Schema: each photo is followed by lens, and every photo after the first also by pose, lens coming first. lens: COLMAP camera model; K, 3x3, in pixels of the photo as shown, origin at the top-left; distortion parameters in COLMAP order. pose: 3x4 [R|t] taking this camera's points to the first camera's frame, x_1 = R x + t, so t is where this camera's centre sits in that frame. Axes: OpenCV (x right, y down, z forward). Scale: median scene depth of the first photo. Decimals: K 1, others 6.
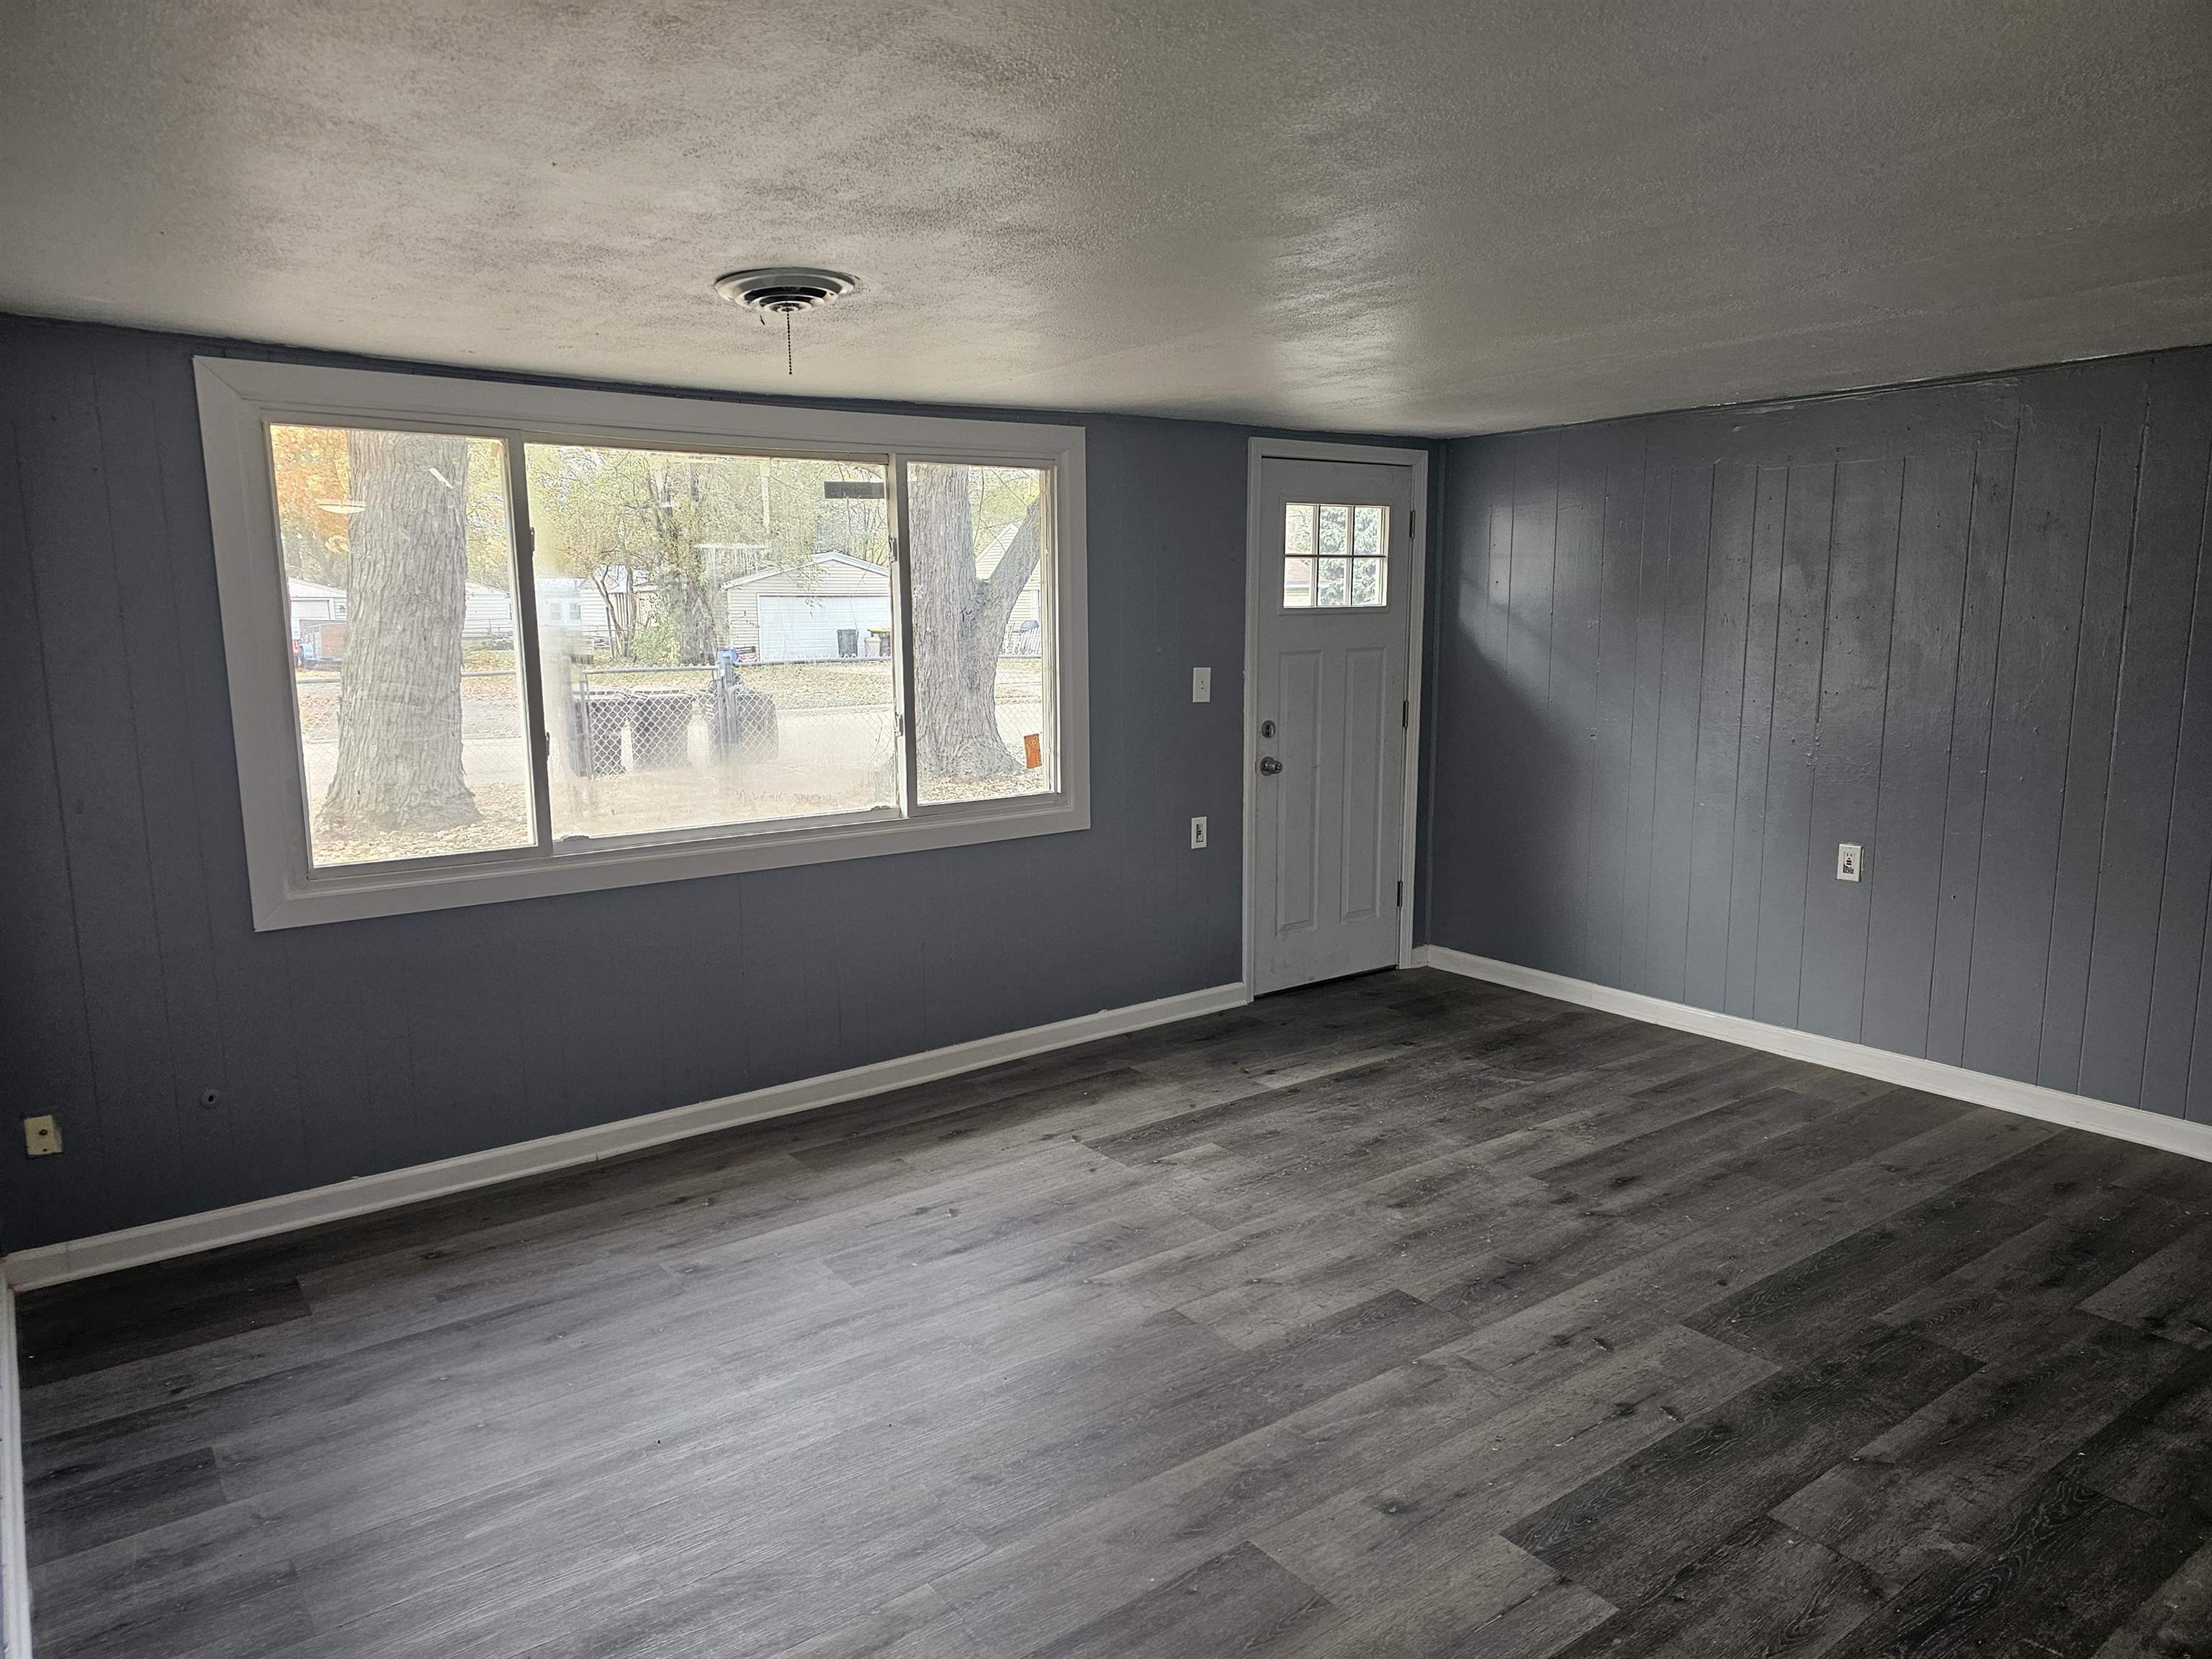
lens RADIAL K [[1475.7, 0, 1087.9], [0, 1475.7, 833.6], [0, 0, 1]] dist [0.100683, -0.058795]
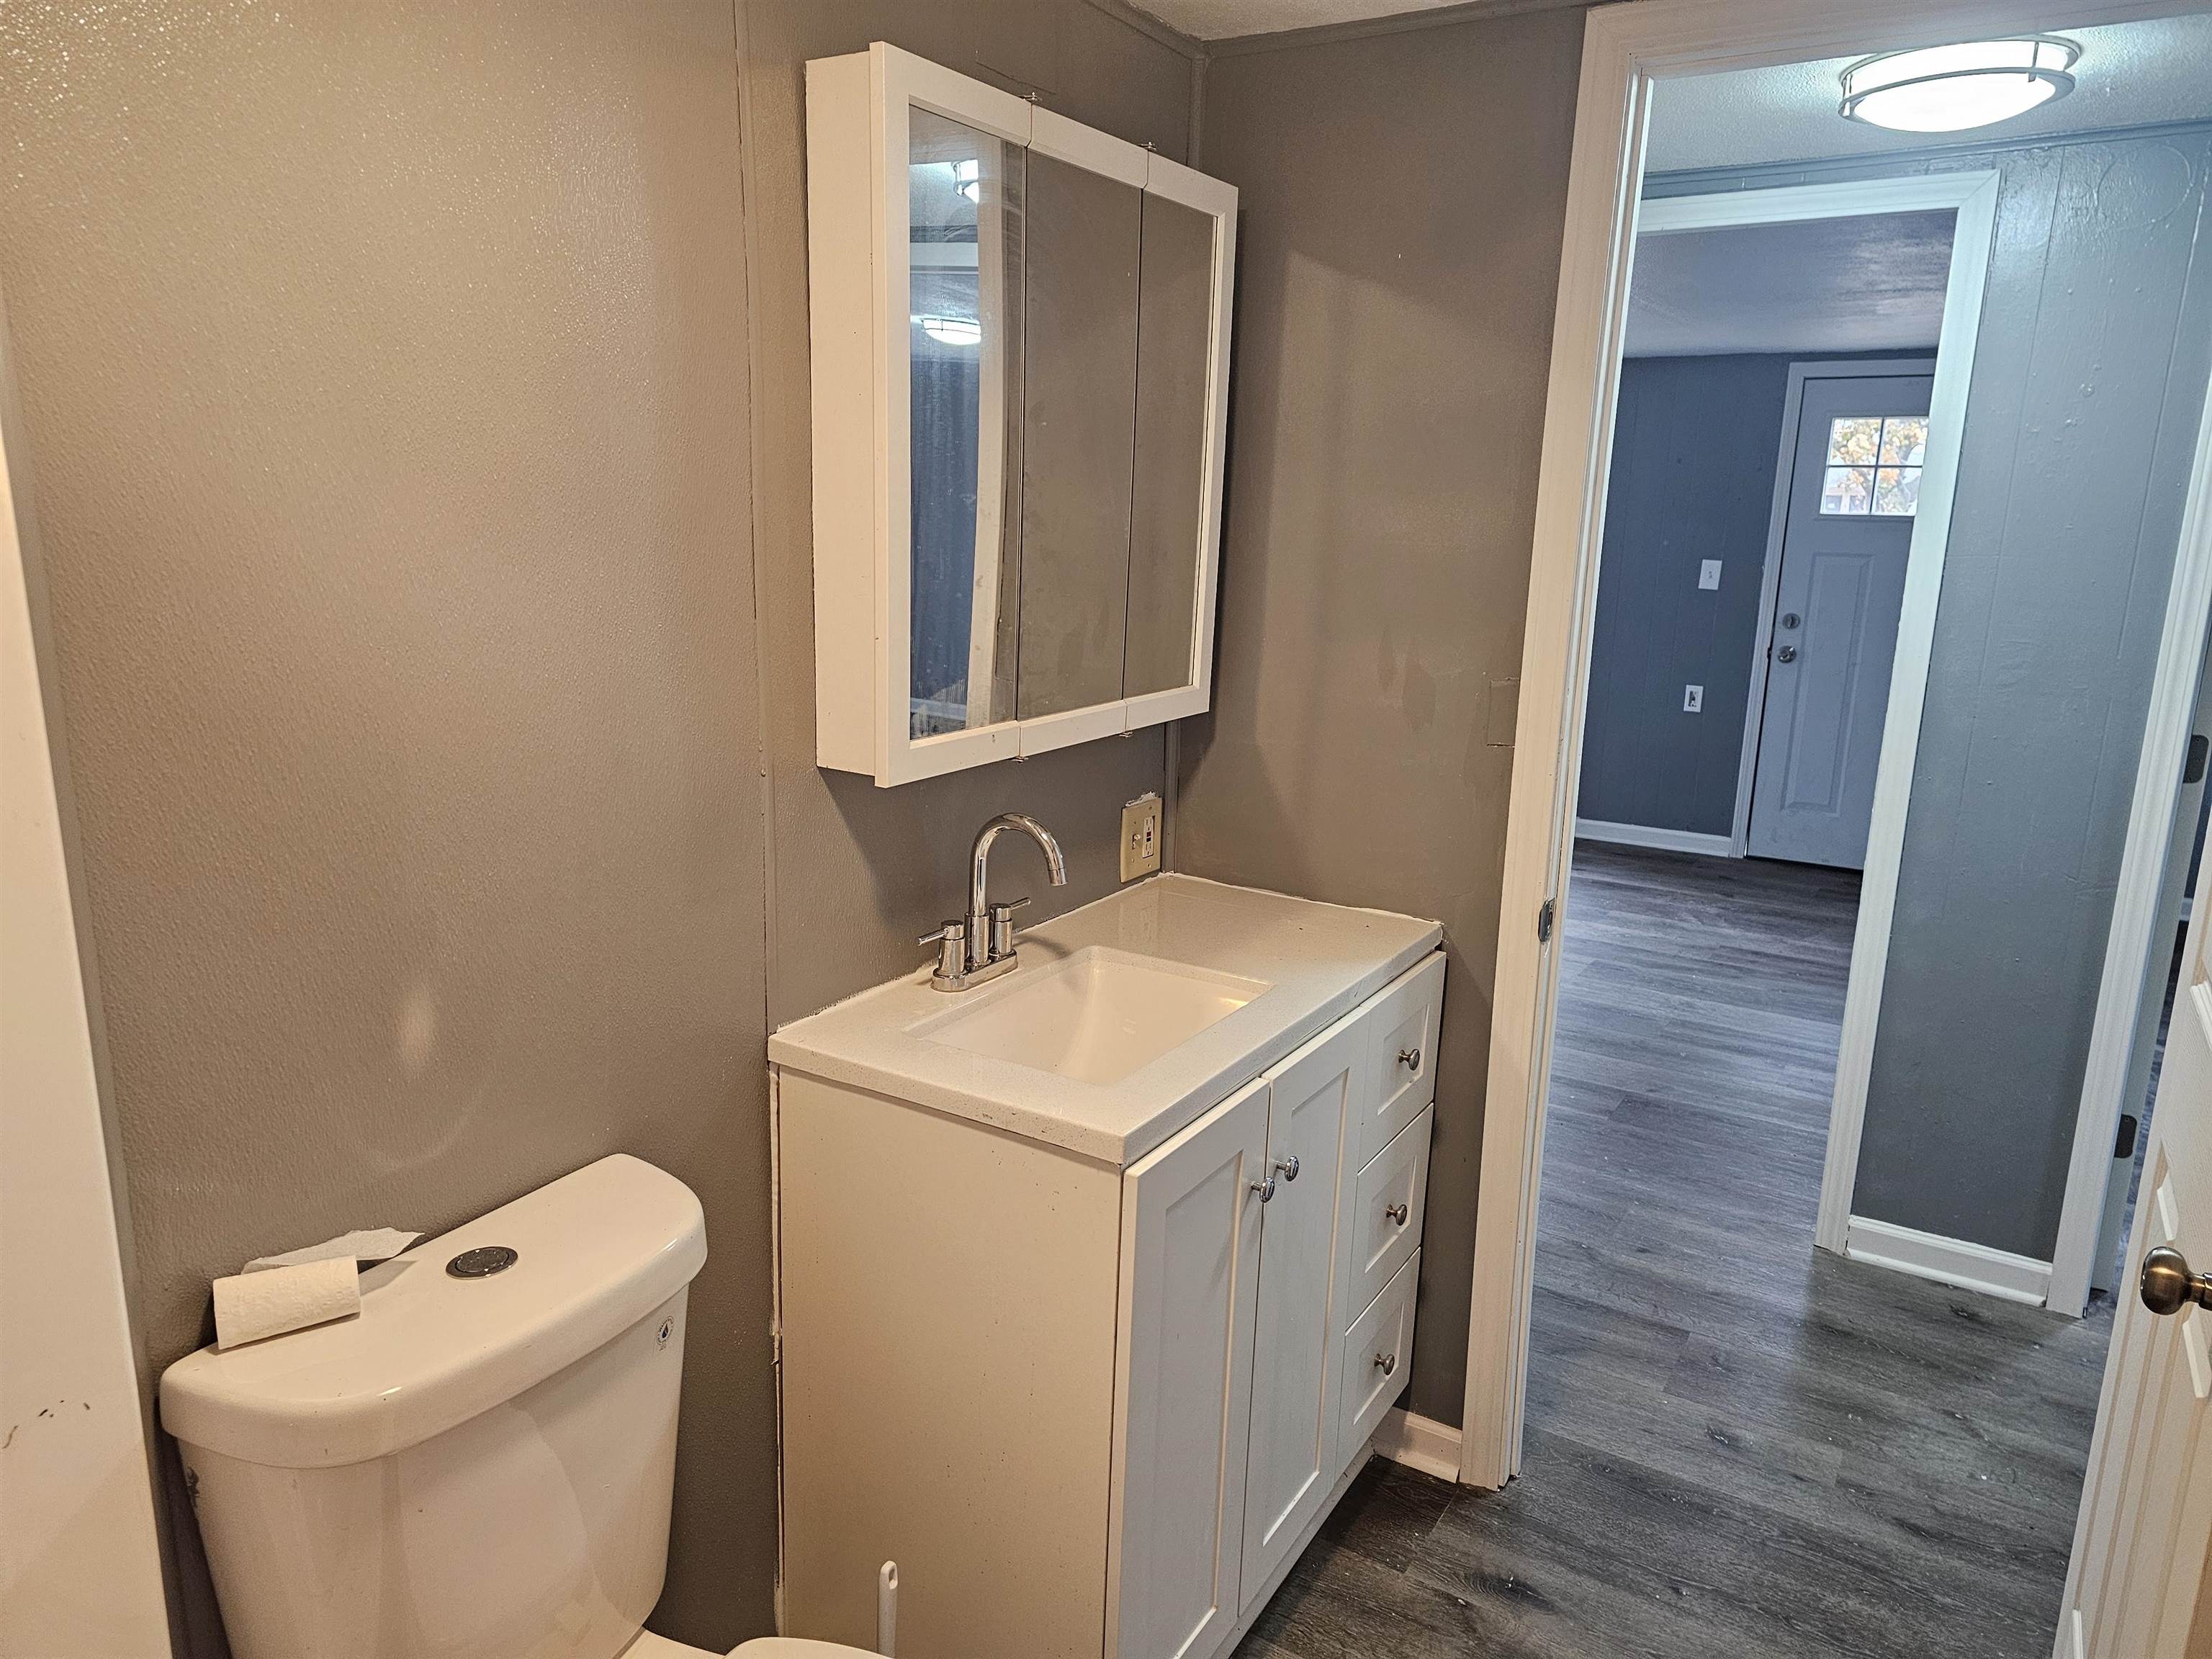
lens RADIAL K [[1464.9, 0, 1099.3], [0, 1464.9, 818.8], [0, 0, 1]] dist [0.092760, -0.069659]
pose [[0.360818, 0.218417, -0.906700, 1.191511], [-0.176252, 0.970641, 0.163681, -0.021531], [0.915830, 0.100749, 0.388721, 0.107844]]
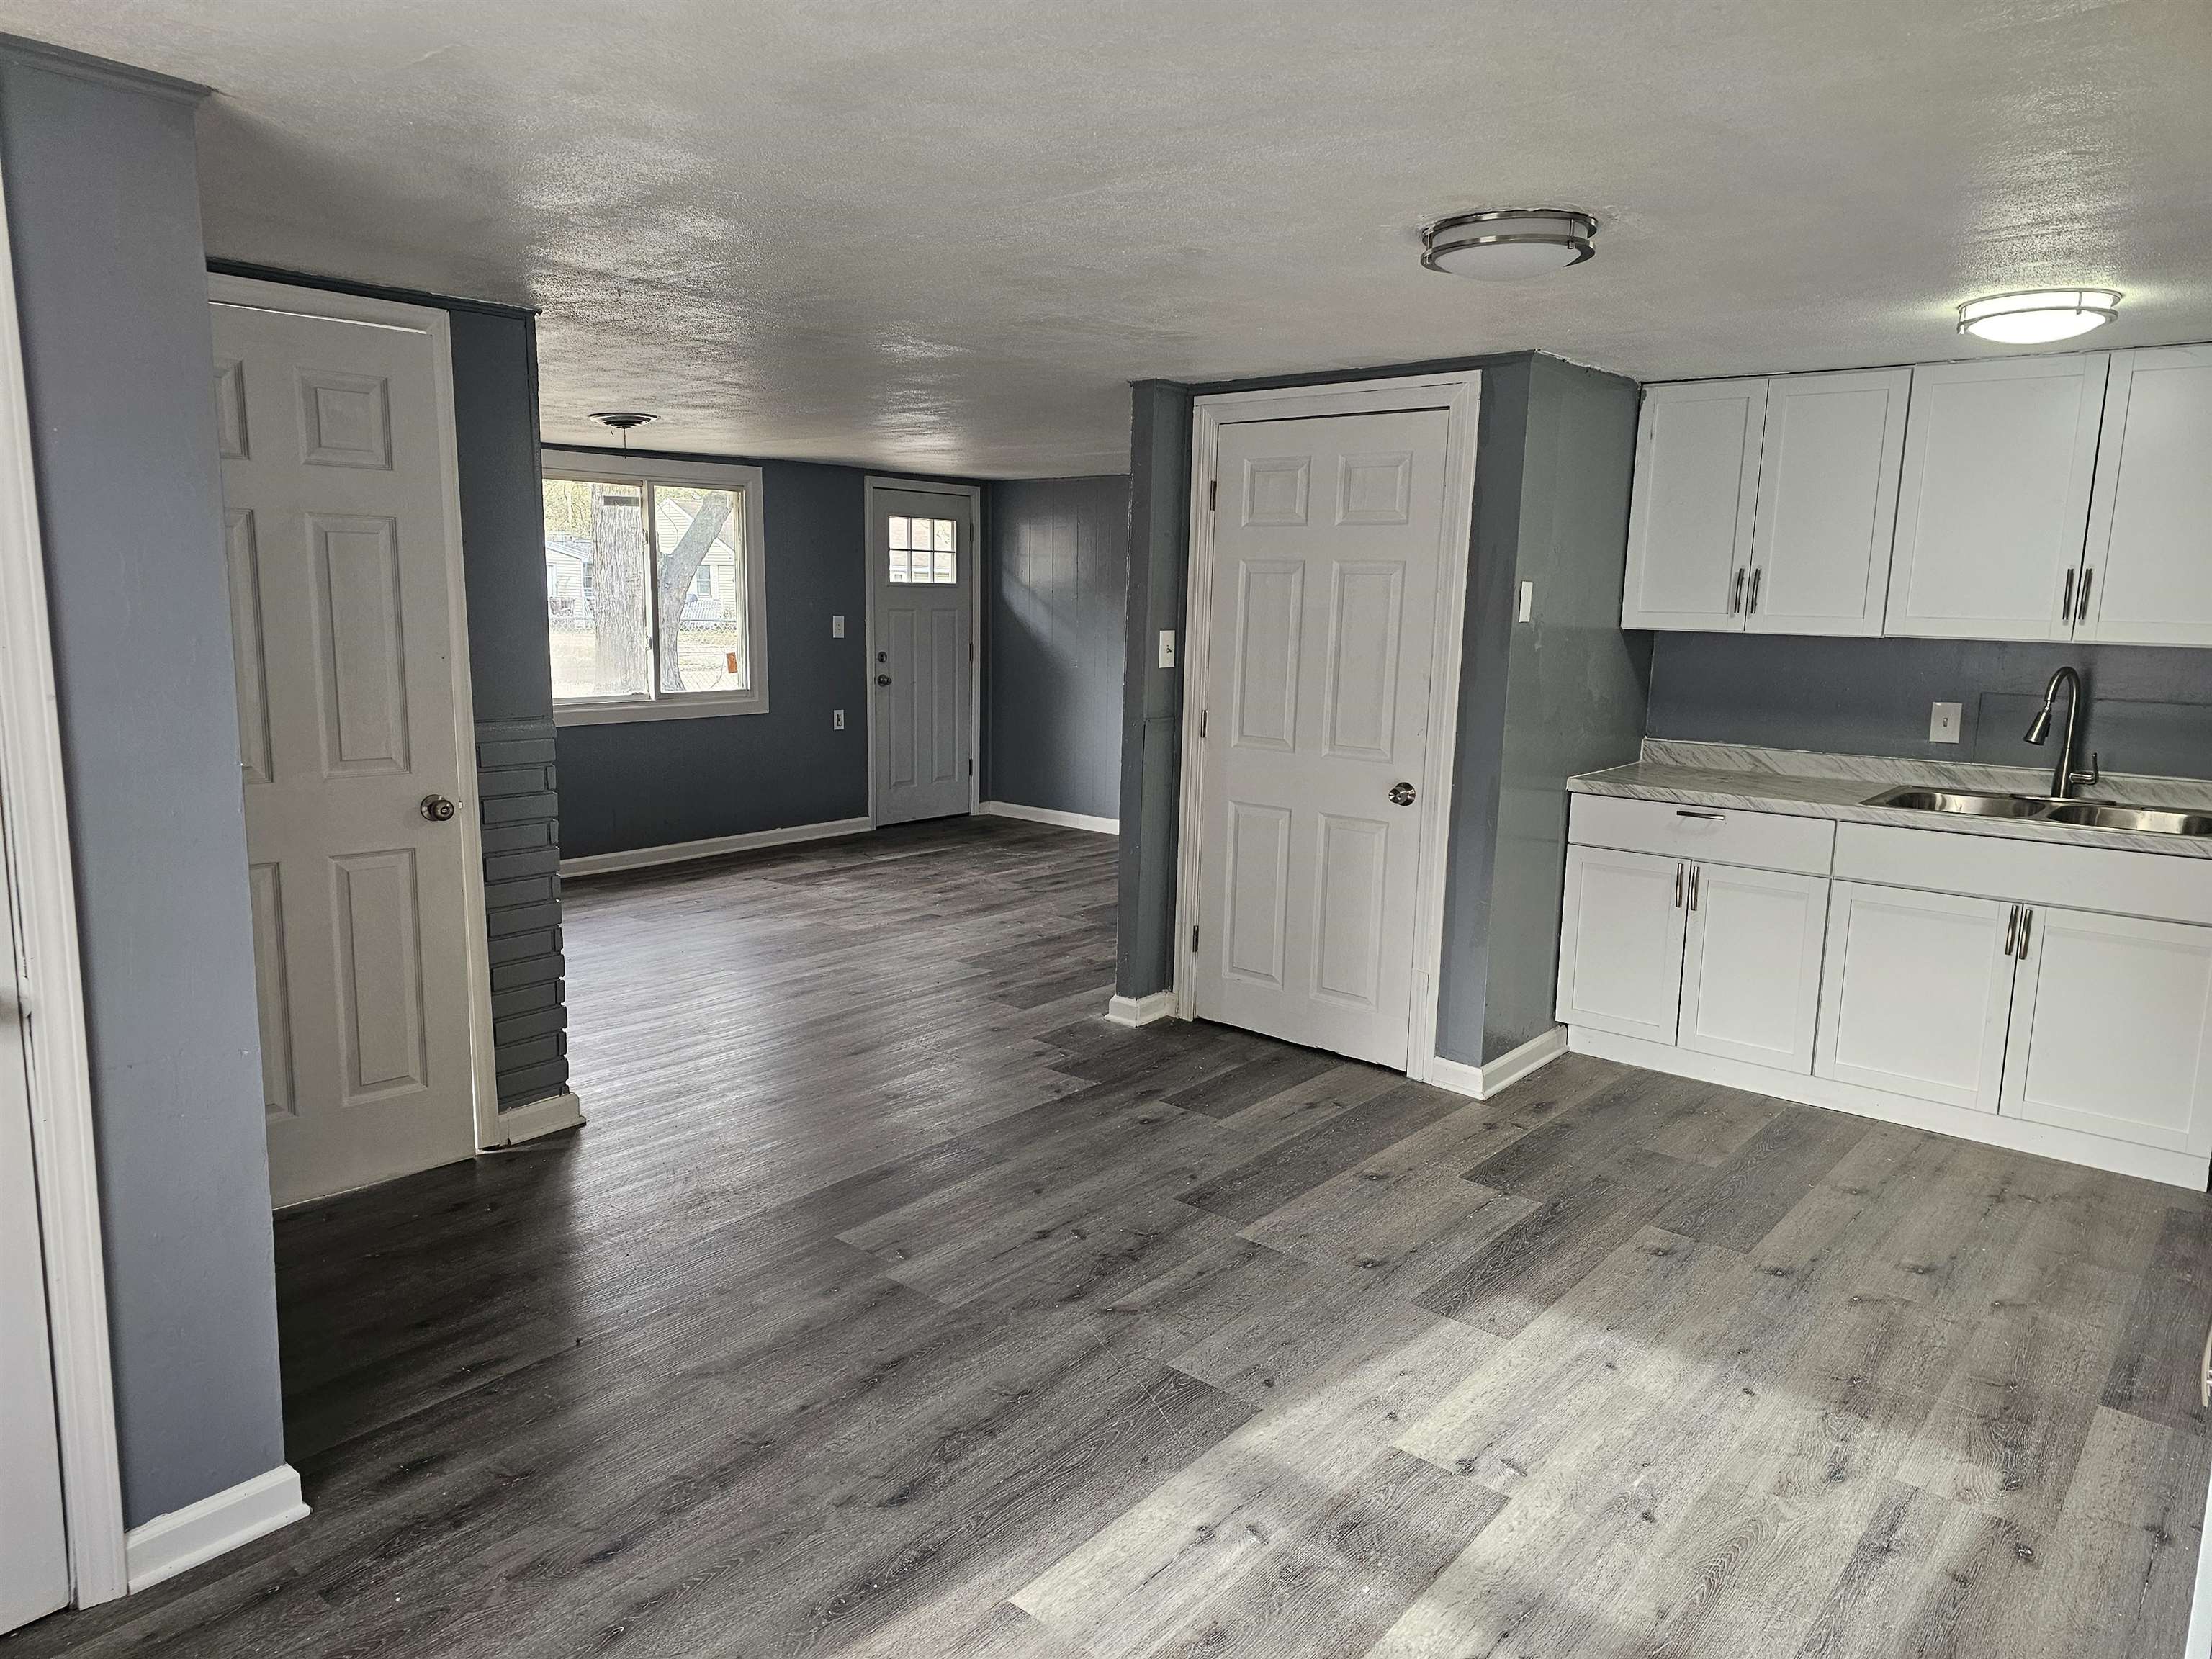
lens RADIAL K [[1464.9, 0, 1099.3], [0, 1464.9, 818.8], [0, 0, 1]] dist [0.092760, -0.069659]
pose [[0.973022, -0.010903, 0.230455, -0.021275], [0.011266, 0.999936, -0.000259, 0.128461], [-0.230438, 0.002848, 0.973083, -0.719525]]
